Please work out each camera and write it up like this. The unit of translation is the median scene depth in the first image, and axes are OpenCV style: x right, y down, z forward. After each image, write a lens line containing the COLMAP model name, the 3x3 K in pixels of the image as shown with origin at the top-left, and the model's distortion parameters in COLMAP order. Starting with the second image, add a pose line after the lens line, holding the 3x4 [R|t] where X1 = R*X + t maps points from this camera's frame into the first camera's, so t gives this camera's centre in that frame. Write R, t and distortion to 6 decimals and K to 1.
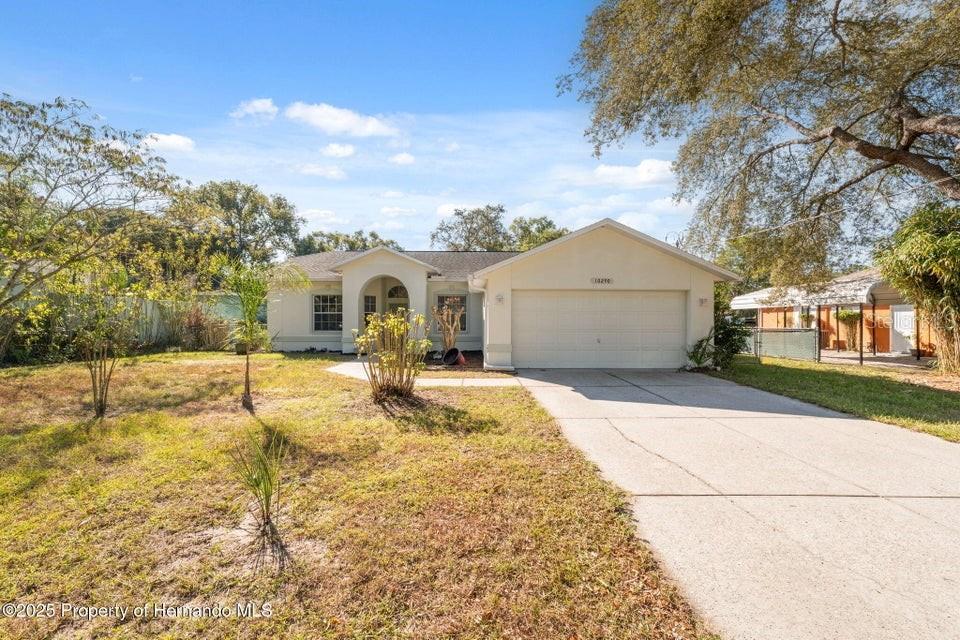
lens RADIAL K [[391.5, 0, 479.3], [0, 391.5, 320.8], [0, 0, 1]] dist [-0.000288, -0.000036]
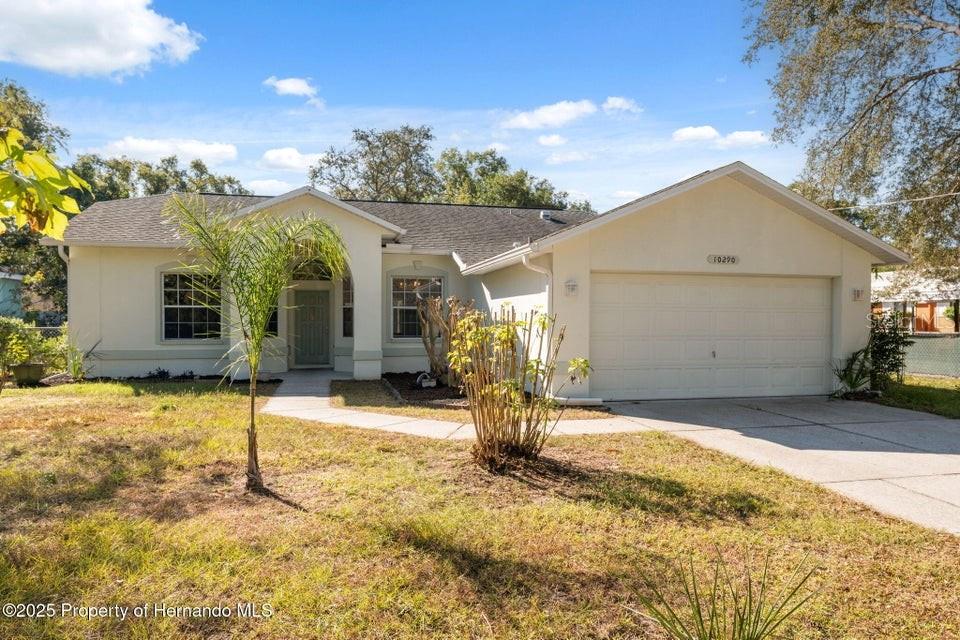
lens RADIAL K [[642.4, 0, 480.0], [0, 642.4, 320.0], [0, 0, 1]] dist [-0.002894, 0.002610]
pose [[0.977972, 0.000953, 0.208735, -0.255543], [-0.001410, 0.999997, 0.002039, -0.005213], [-0.208732, -0.002288, 0.977970, 0.057976]]
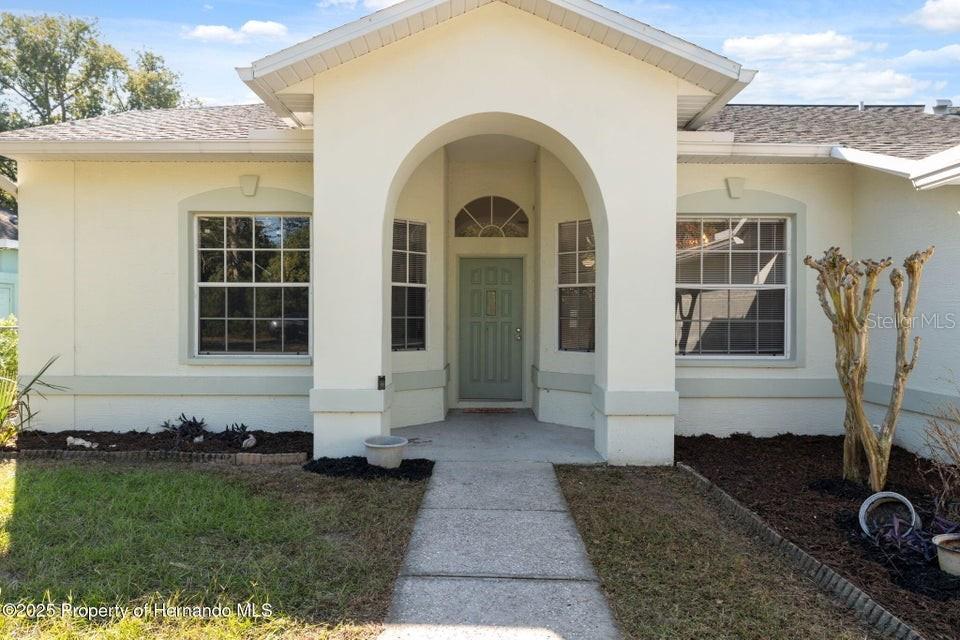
lens RADIAL K [[637.7, 0, 480.0], [0, 637.7, 320.0], [0, 0, 1]] dist [-0.003790, 0.001019]
pose [[0.999687, 0.003613, -0.024743, -0.319363], [-0.003482, 0.999980, 0.005326, 0.000517], [0.024762, -0.005238, 0.999680, 0.828532]]
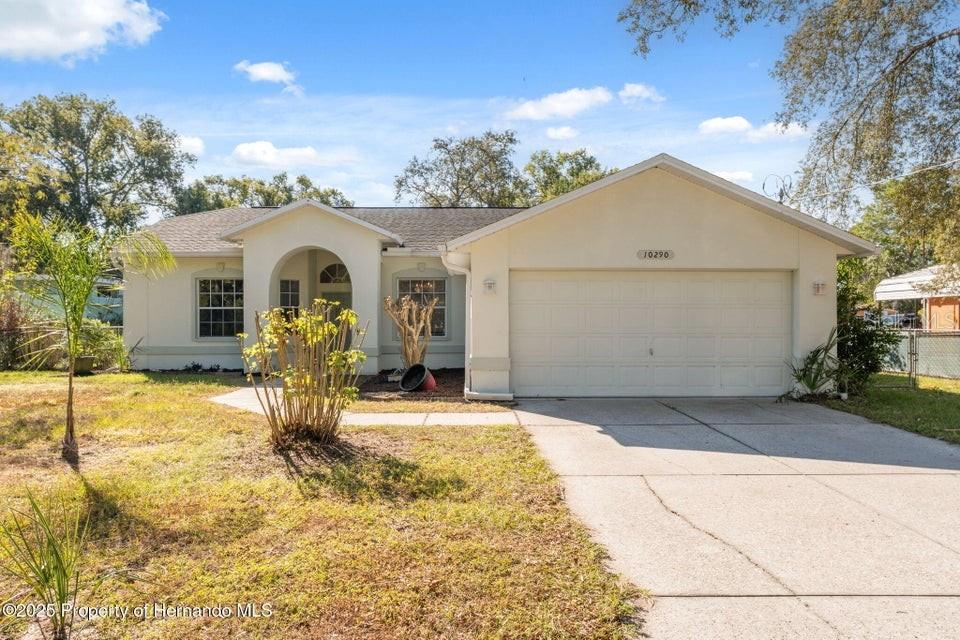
lens RADIAL K [[637.7, 0, 480.0], [0, 637.7, 320.0], [0, 0, 1]] dist [-0.003790, 0.001019]
pose [[0.999993, -0.003007, -0.002387, 0.034082], [0.003007, 0.999995, -0.000244, 0.000404], [0.002388, 0.000237, 0.999997, -0.006835]]
